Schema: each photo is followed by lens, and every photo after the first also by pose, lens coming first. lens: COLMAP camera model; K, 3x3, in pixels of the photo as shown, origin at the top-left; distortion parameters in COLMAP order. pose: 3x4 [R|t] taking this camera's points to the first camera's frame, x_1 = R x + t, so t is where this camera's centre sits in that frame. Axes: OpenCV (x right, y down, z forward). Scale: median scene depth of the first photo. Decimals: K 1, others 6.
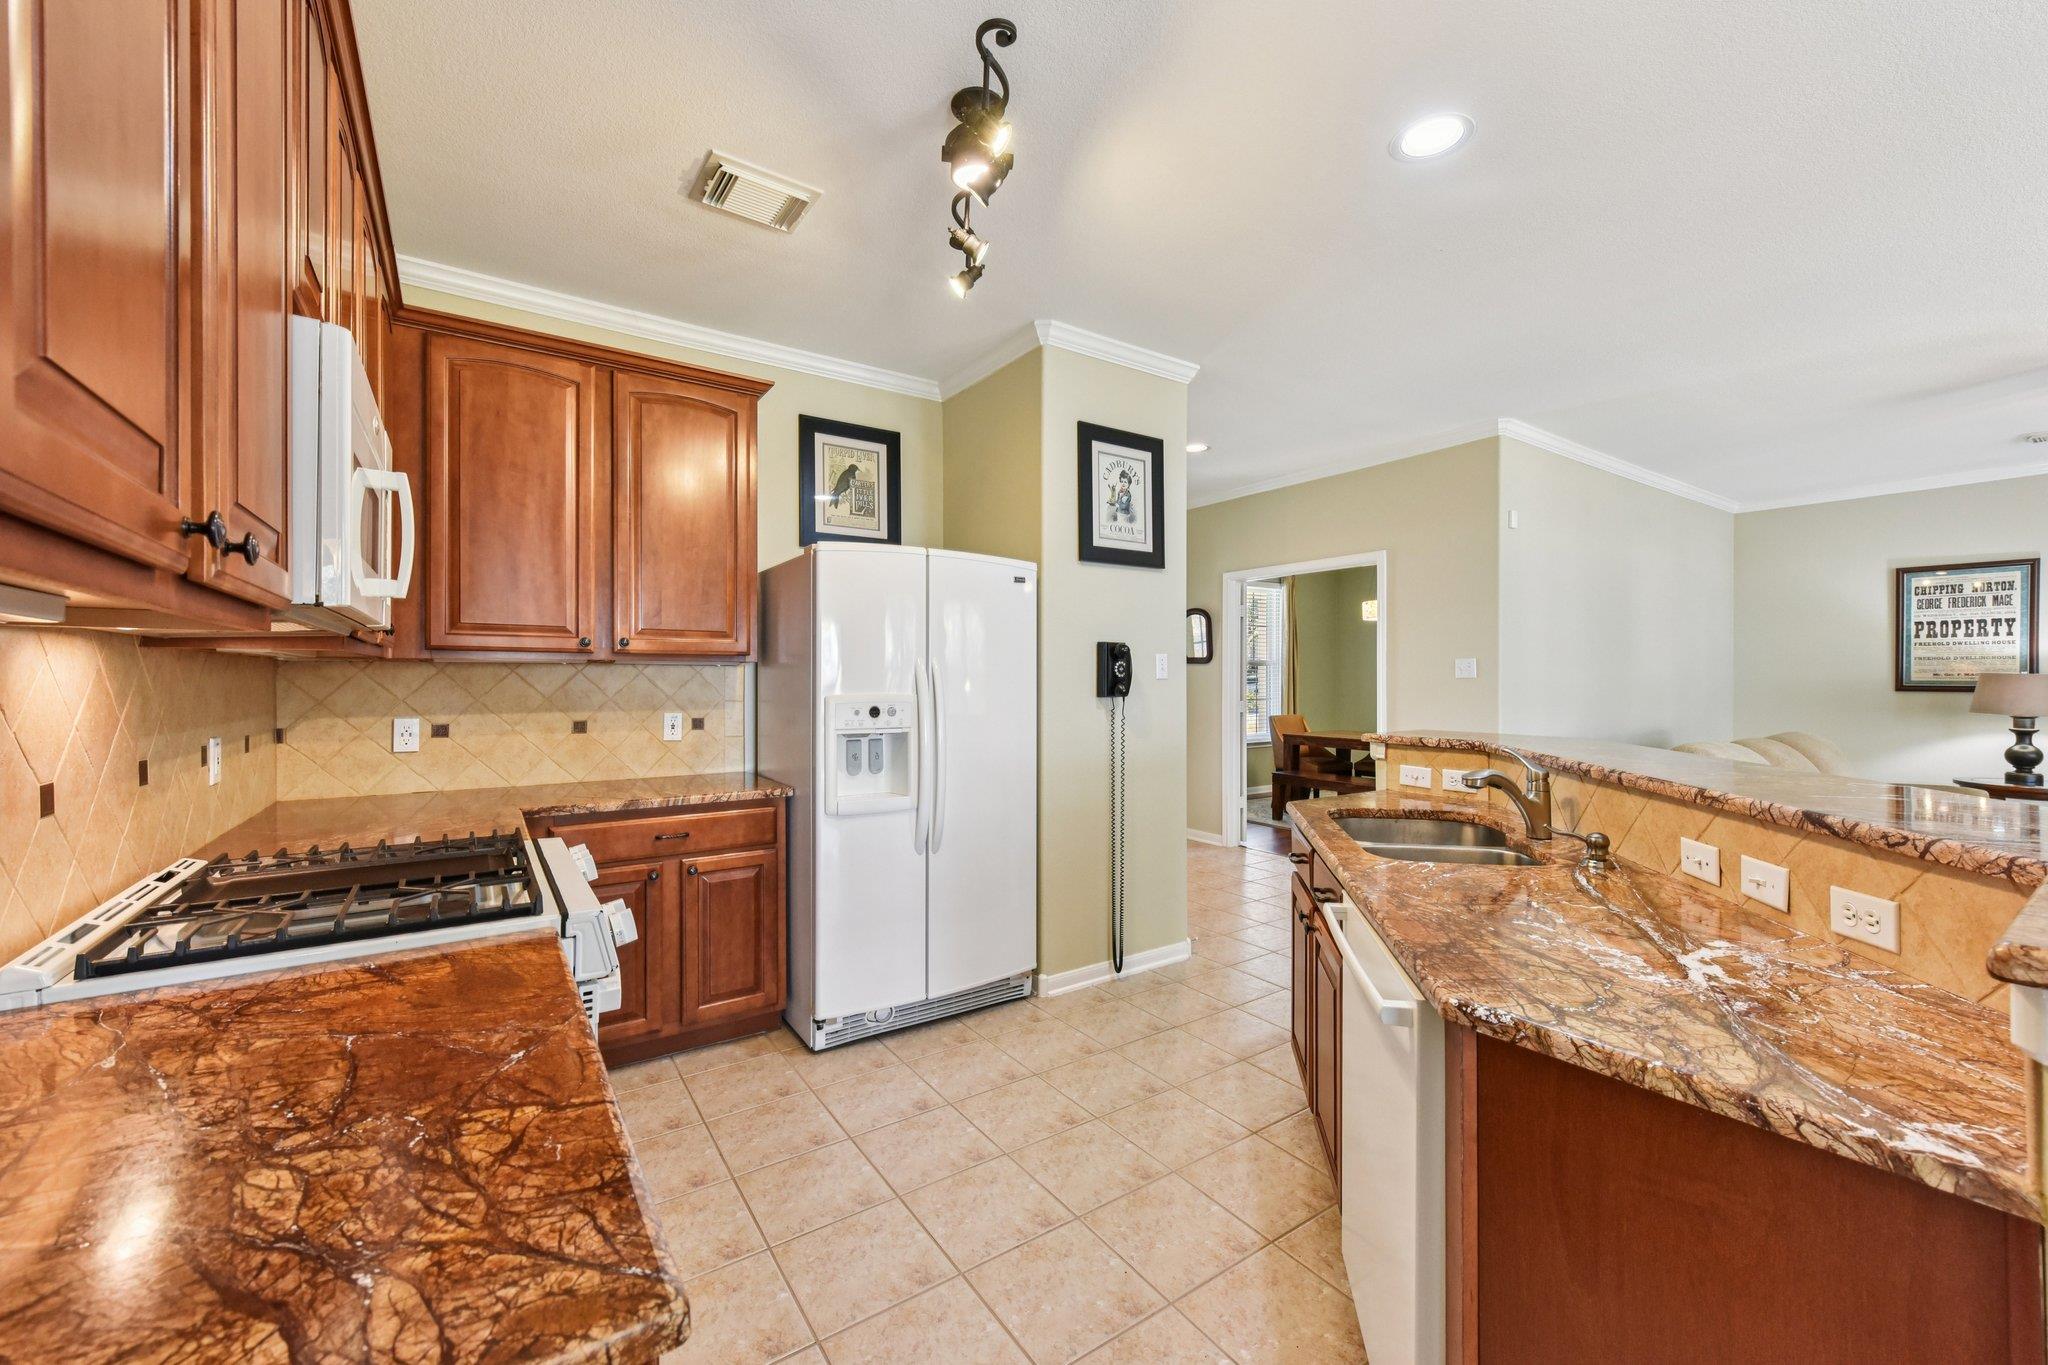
lens RADIAL K [[806.9, 0, 1032.1], [0, 806.9, 680.1], [0, 0, 1]] dist [0.005953, -0.002038]
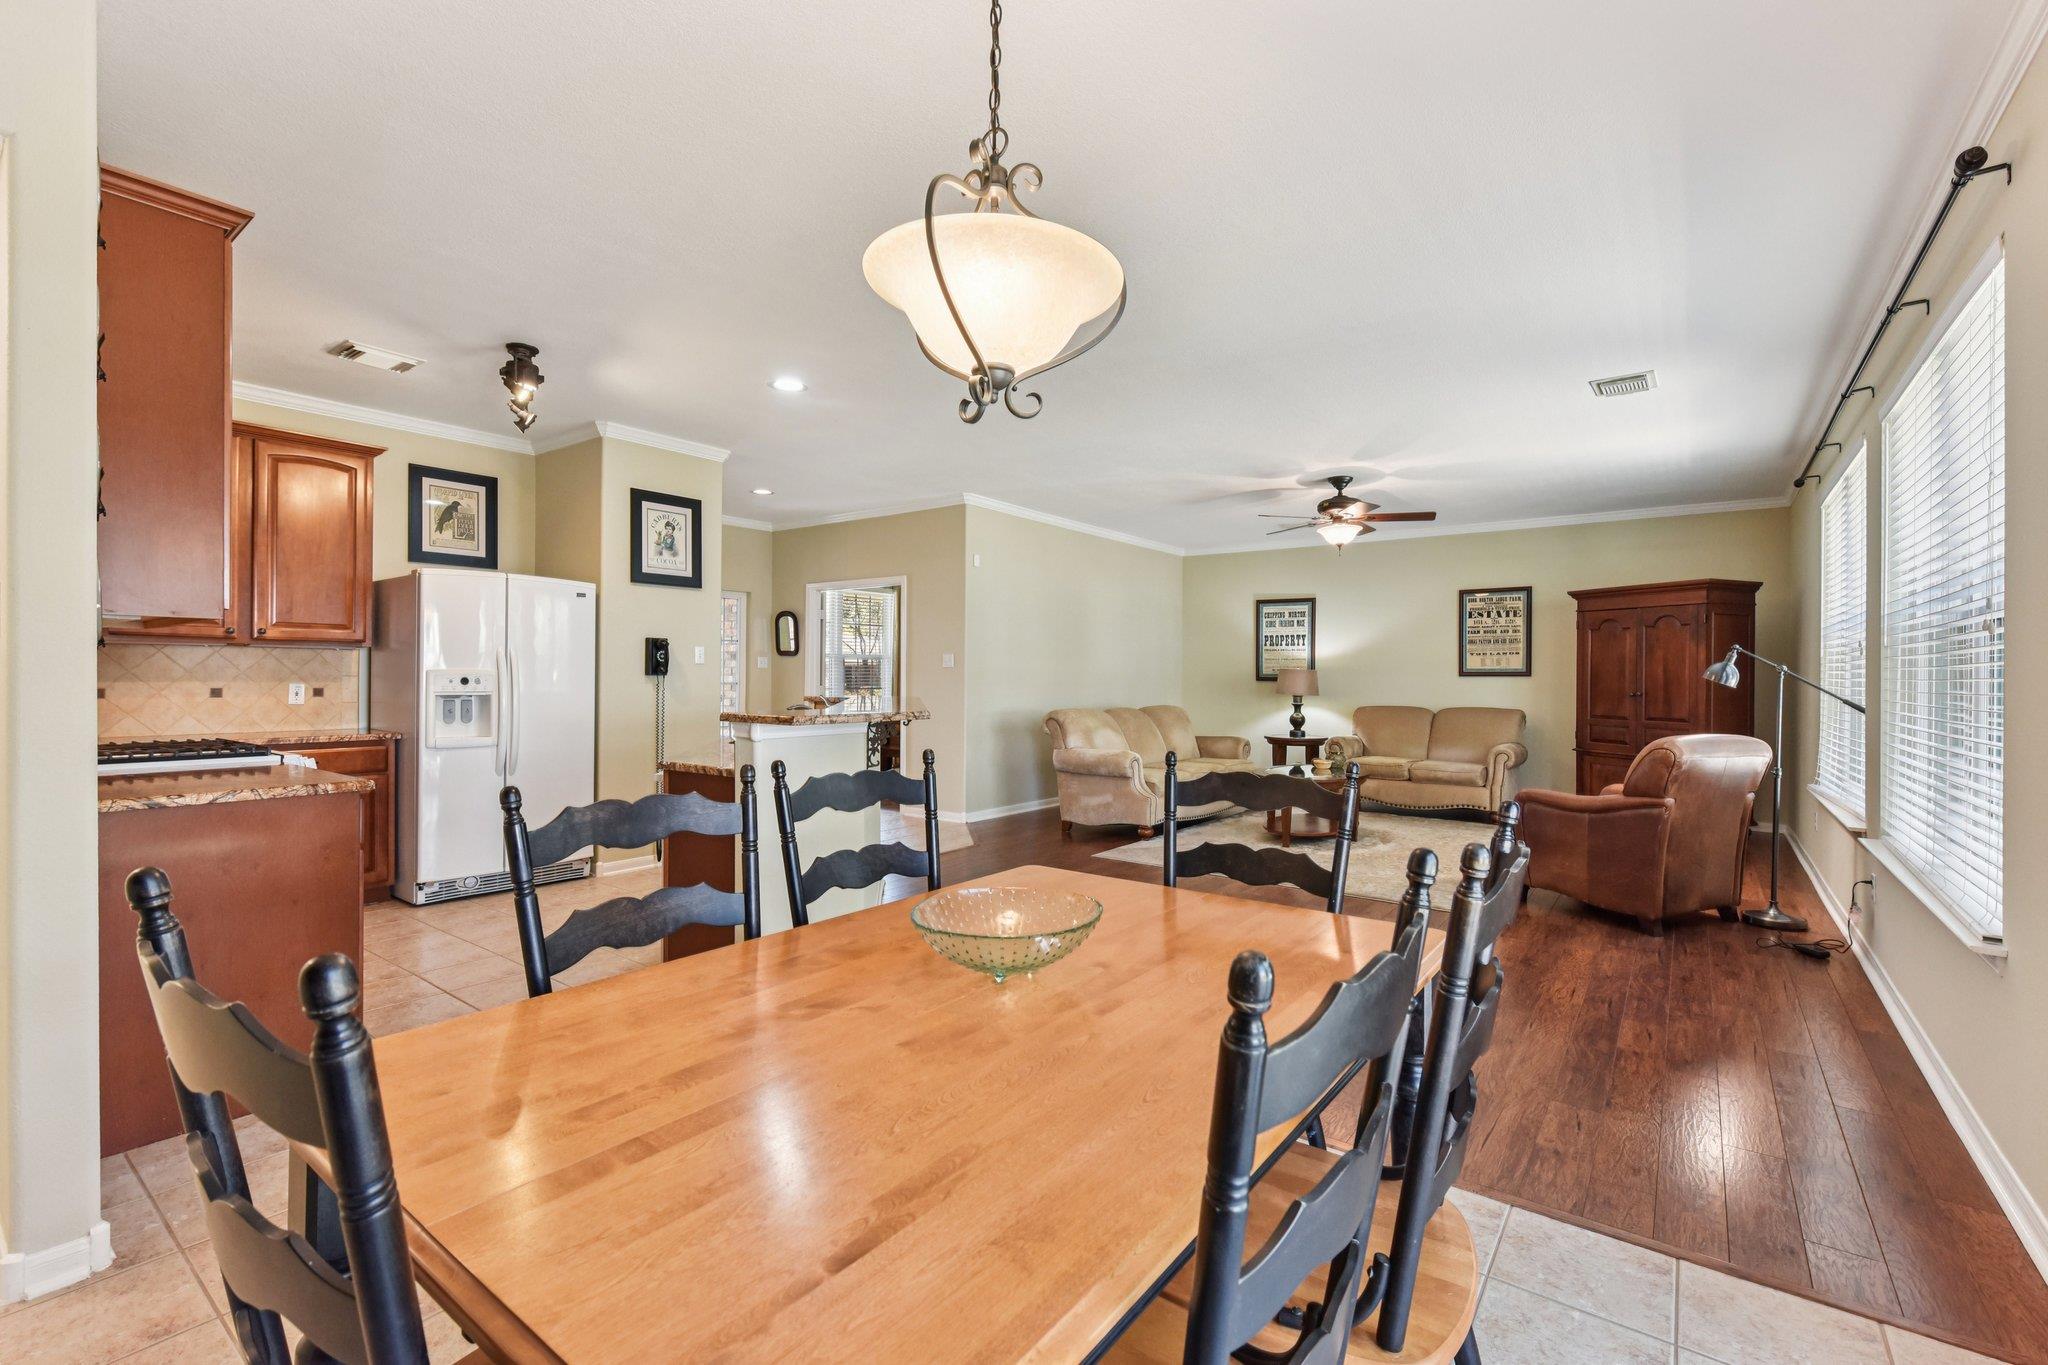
lens RADIAL K [[893.3, 0, 1043.2], [0, 893.3, 677.0], [0, 0, 1]] dist [-0.002080, -0.001424]
pose [[0.944053, 0.007211, 0.329714, 0.270116], [-0.006791, 0.999974, -0.002425, 0.027489], [-0.329723, 0.000050, 0.944078, -0.914588]]
